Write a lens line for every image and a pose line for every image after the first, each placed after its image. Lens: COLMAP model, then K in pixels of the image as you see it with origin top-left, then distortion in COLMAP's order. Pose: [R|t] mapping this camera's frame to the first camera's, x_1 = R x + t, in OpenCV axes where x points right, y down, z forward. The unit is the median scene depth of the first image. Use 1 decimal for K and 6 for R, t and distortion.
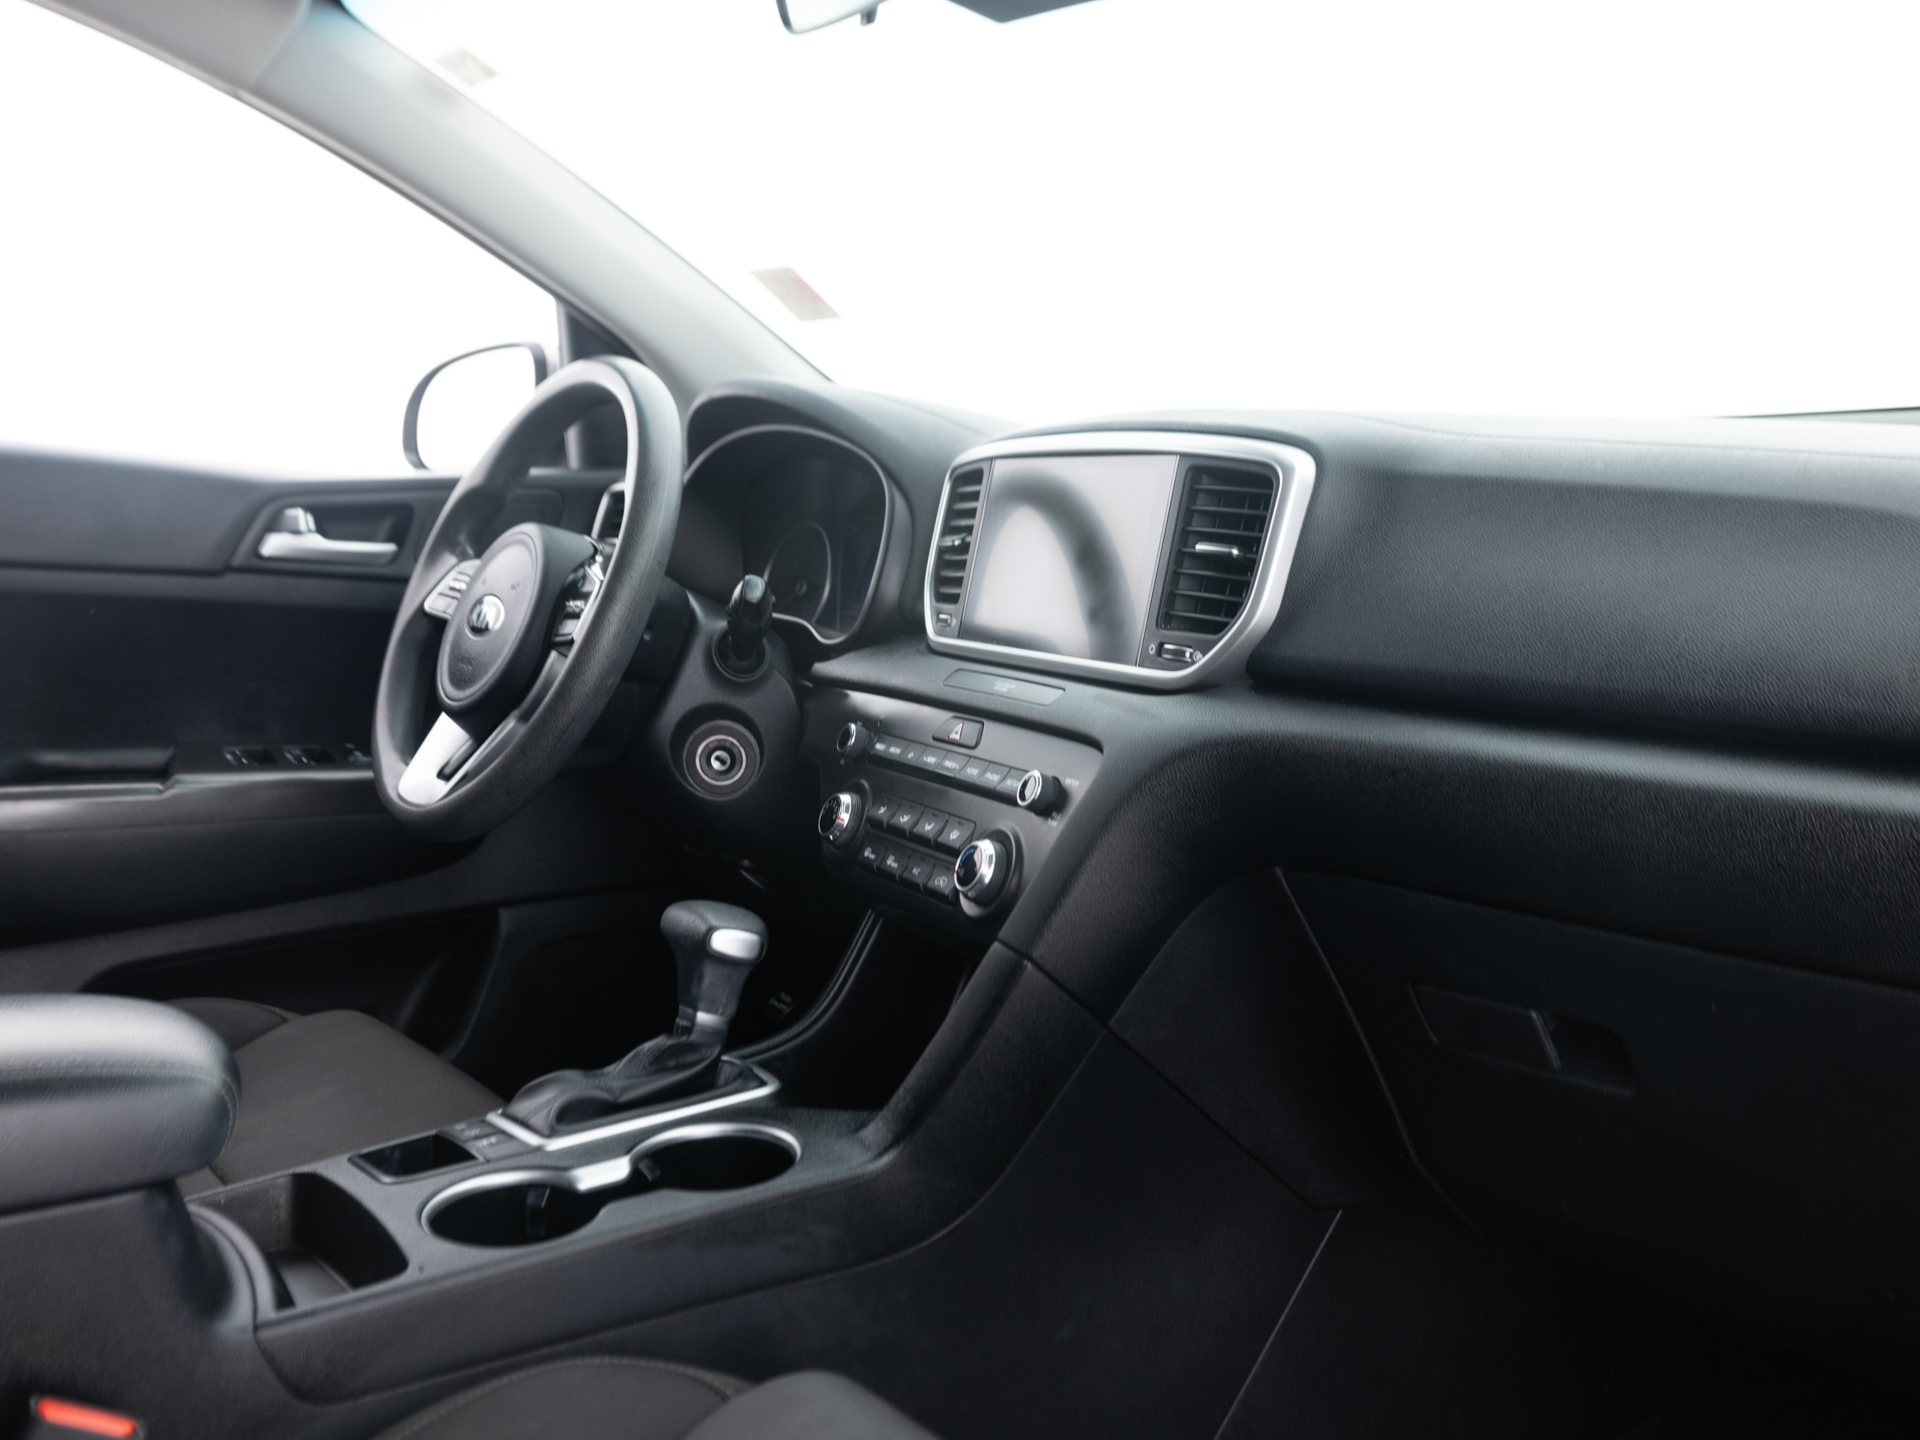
lens RADIAL K [[2044.2, 0, 960.0], [0, 2044.2, 720.0], [0, 0, 1]] dist [0.003194, -0.001413]
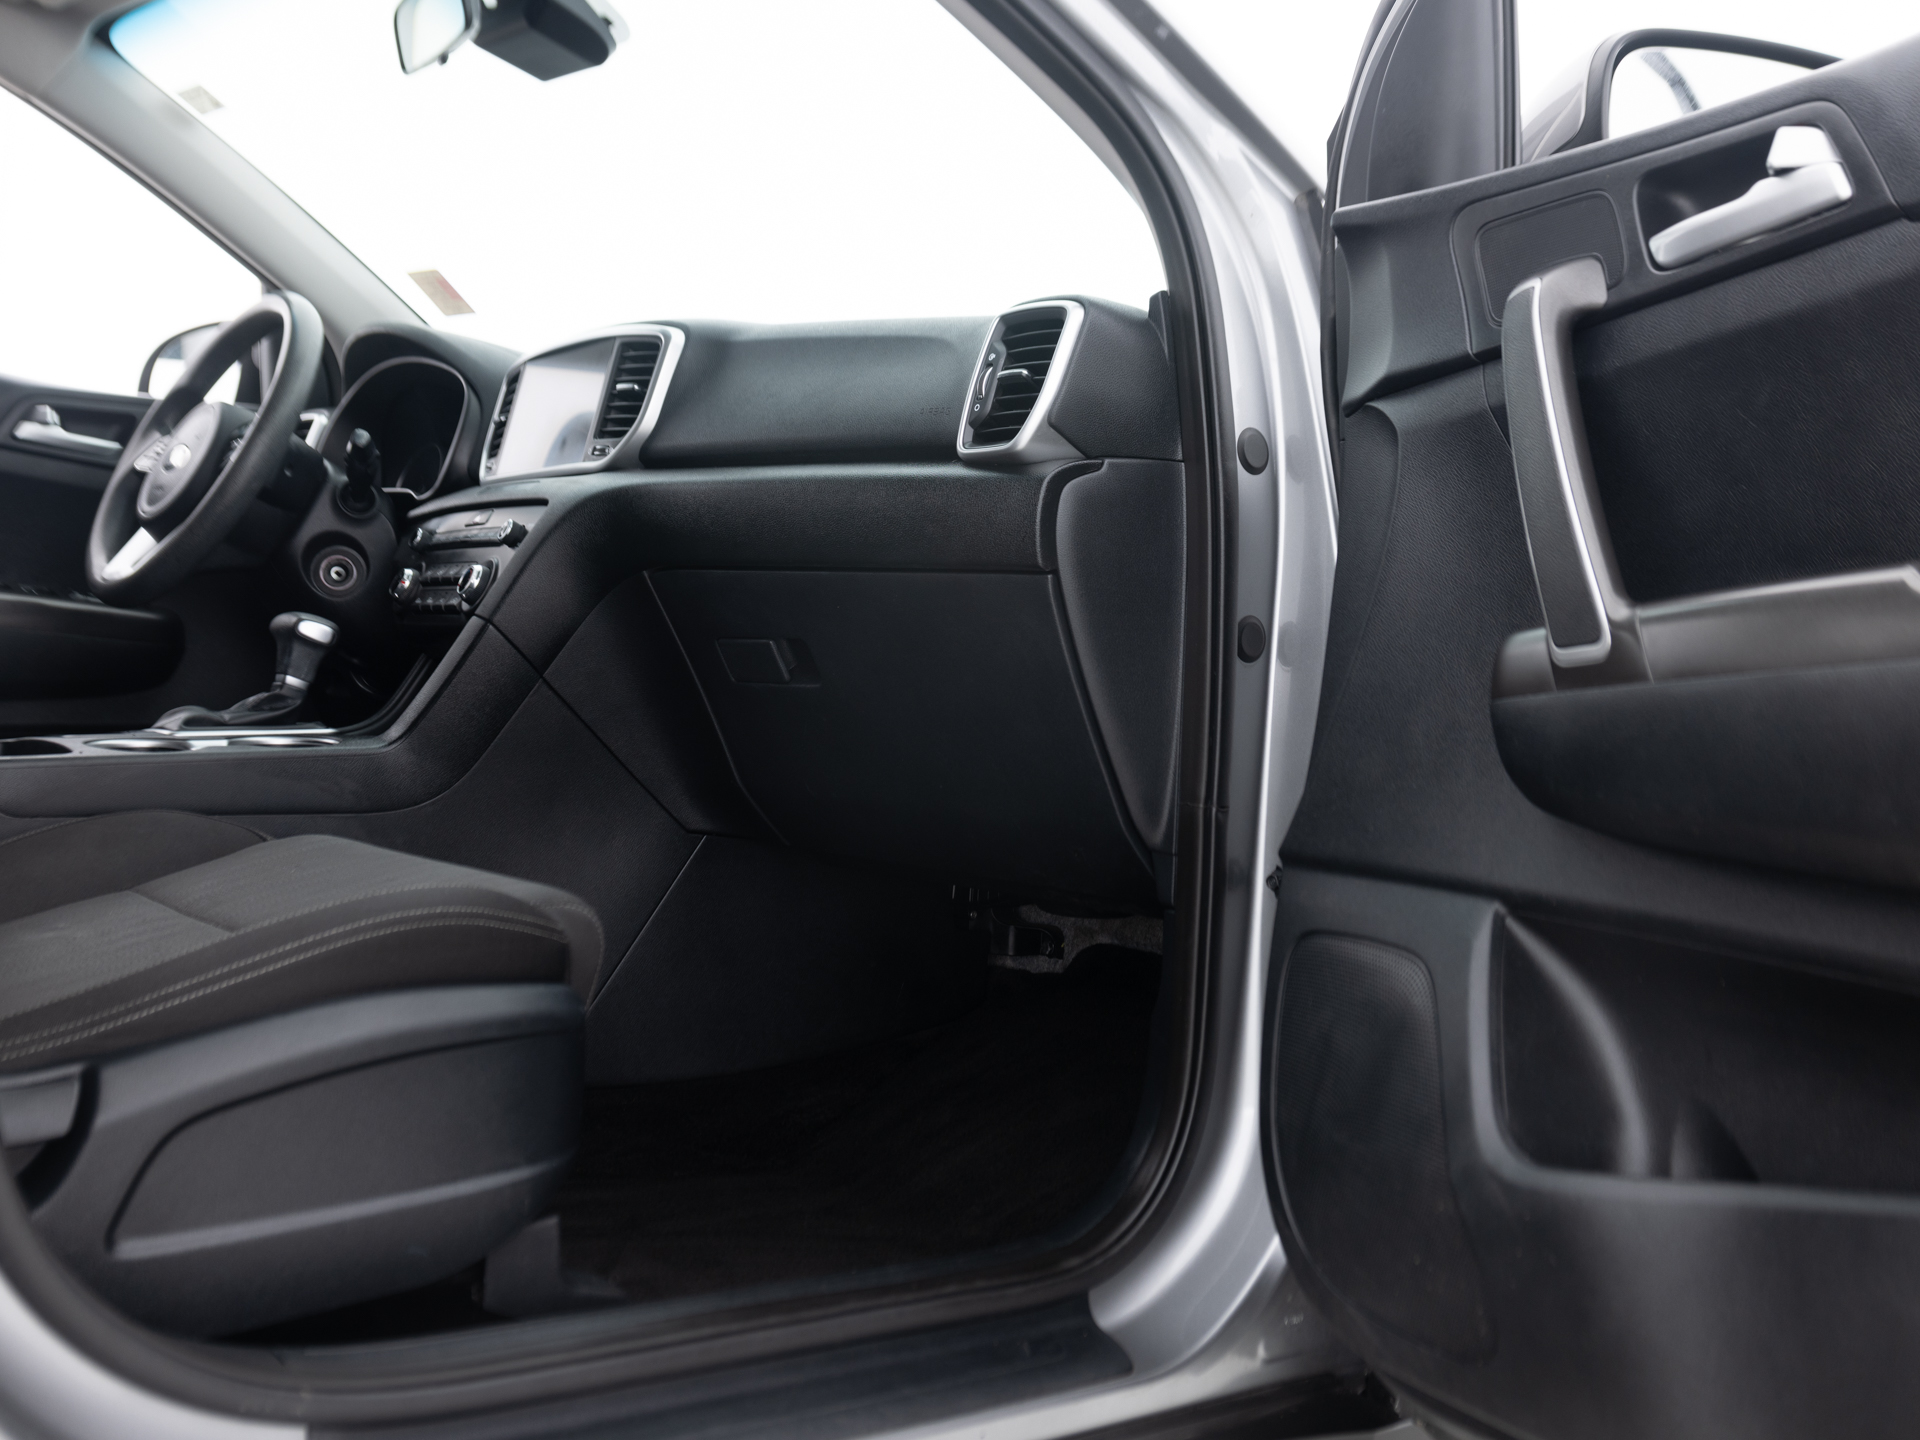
lens RADIAL K [[2044.2, 0, 960.0], [0, 2044.2, 720.0], [0, 0, 1]] dist [0.003194, -0.001413]
pose [[0.992300, 0.059711, 0.108514, 0.175038], [-0.049498, 0.994295, -0.094488, 0.248252], [-0.113537, 0.088389, 0.989594, -0.483316]]
